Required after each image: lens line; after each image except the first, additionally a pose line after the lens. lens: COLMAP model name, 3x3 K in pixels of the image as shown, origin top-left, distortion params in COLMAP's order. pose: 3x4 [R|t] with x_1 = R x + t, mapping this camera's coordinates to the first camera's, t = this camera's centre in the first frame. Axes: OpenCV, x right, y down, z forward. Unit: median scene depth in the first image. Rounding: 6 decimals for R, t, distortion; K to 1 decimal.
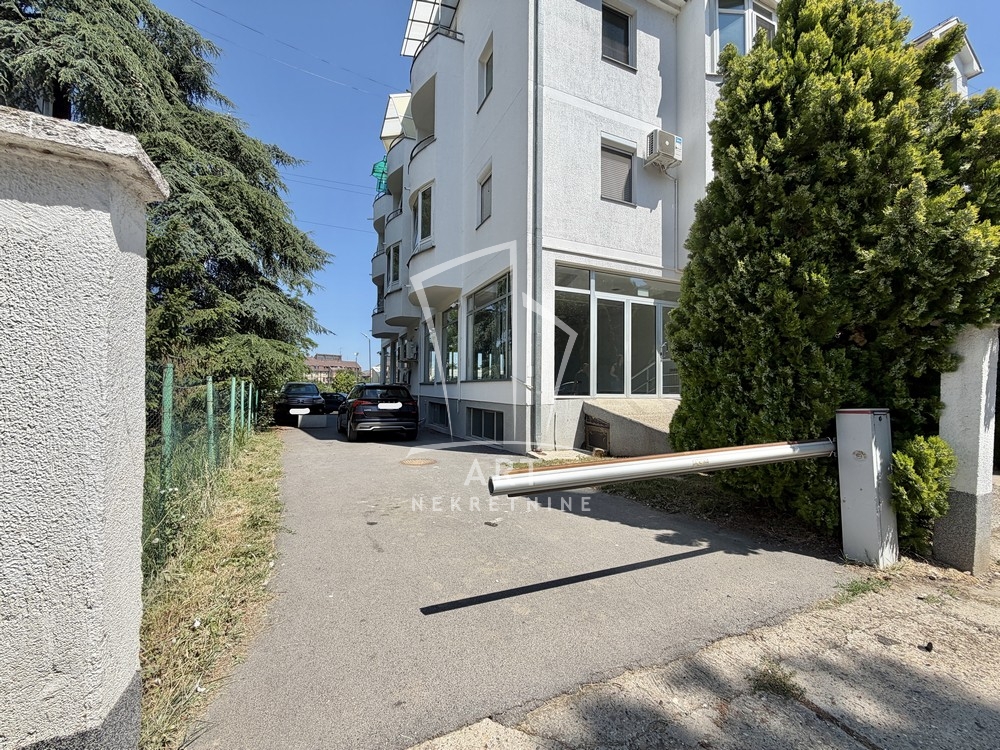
lens RADIAL K [[398.7, 0, 501.2], [0, 398.7, 376.7], [0, 0, 1]] dist [-0.000326, -0.000527]
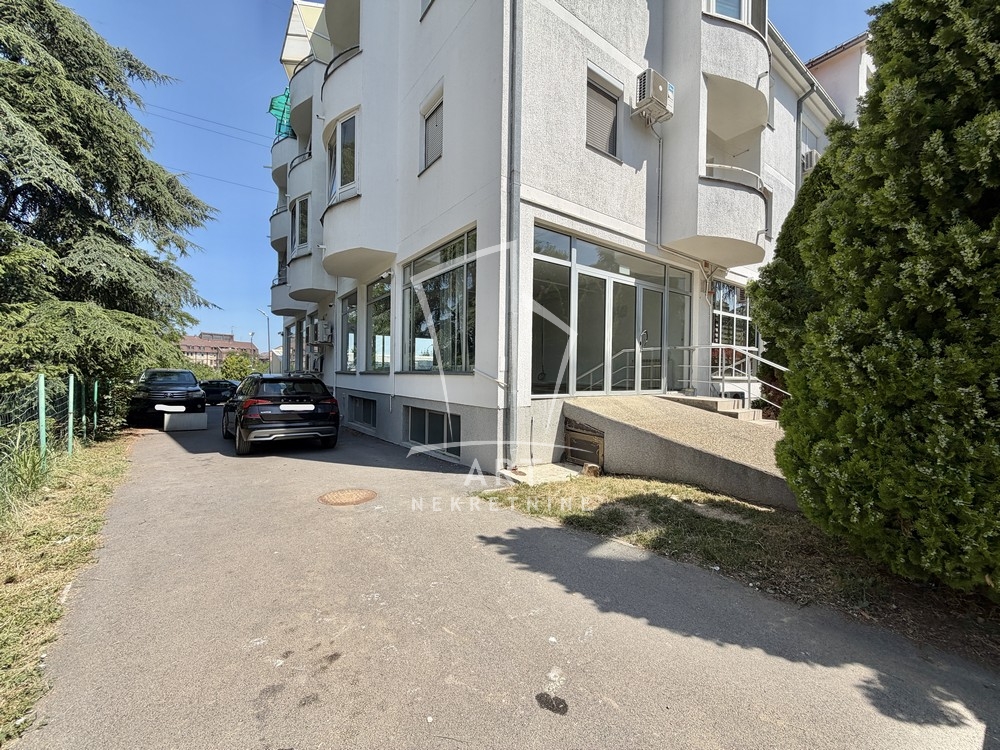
lens RADIAL K [[398.7, 0, 499.5], [0, 398.7, 377.2], [0, 0, 1]] dist [-0.000326, -0.000527]
pose [[0.978793, 0.004341, 0.204807, -0.070270], [-0.012360, 0.999205, 0.037893, -0.012855], [-0.204480, -0.039621, 0.978069, 0.214015]]
